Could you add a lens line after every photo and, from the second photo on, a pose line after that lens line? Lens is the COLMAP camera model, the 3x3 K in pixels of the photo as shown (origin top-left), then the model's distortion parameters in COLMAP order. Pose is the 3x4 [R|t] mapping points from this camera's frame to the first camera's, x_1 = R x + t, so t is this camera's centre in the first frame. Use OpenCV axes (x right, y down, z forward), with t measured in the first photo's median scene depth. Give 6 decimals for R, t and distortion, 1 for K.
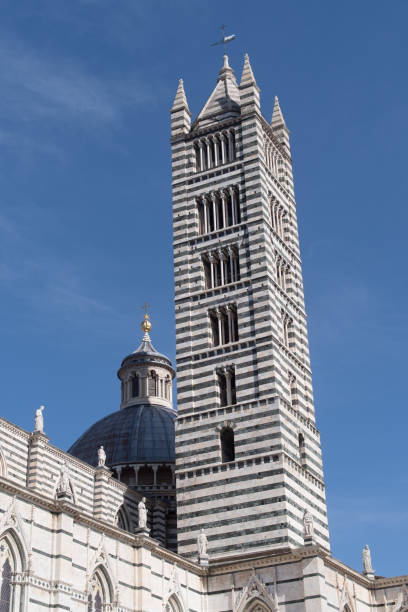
lens RADIAL K [[995.9, 0, 181.0], [0, 995.9, 305.8], [0, 0, 1]] dist [-0.014702, -0.070613]
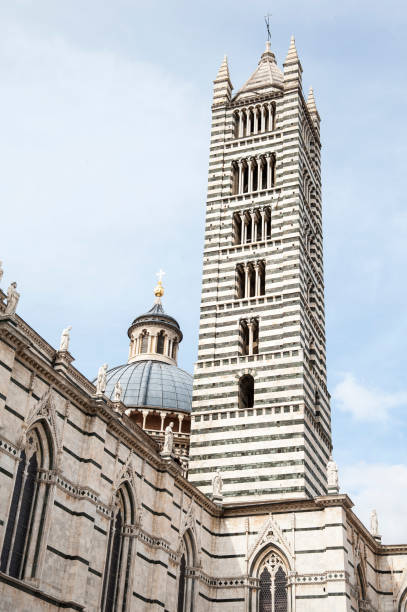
lens RADIAL K [[837.0, 0, 203.5], [0, 837.0, 306.0], [0, 0, 1]] dist [0.127995, 0.105212]
pose [[0.990230, 0.123515, 0.064712, -0.061142], [-0.121161, 0.991861, -0.039141, 0.091546], [-0.069020, 0.030918, 0.997136, 0.157725]]
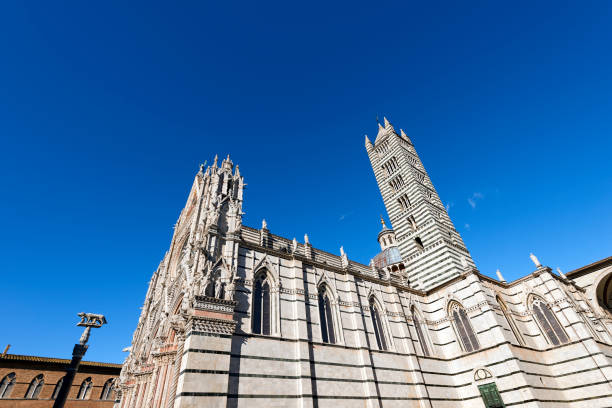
lens RADIAL K [[289.4, 0, 306.0], [0, 289.4, 204.0], [0, 0, 1]] dist [0.002778, 0.000583]
pose [[0.905547, -0.311940, -0.287538, 0.029195], [0.257615, 0.942813, -0.211513, 0.124784], [0.337074, 0.117461, 0.934122, 0.220294]]
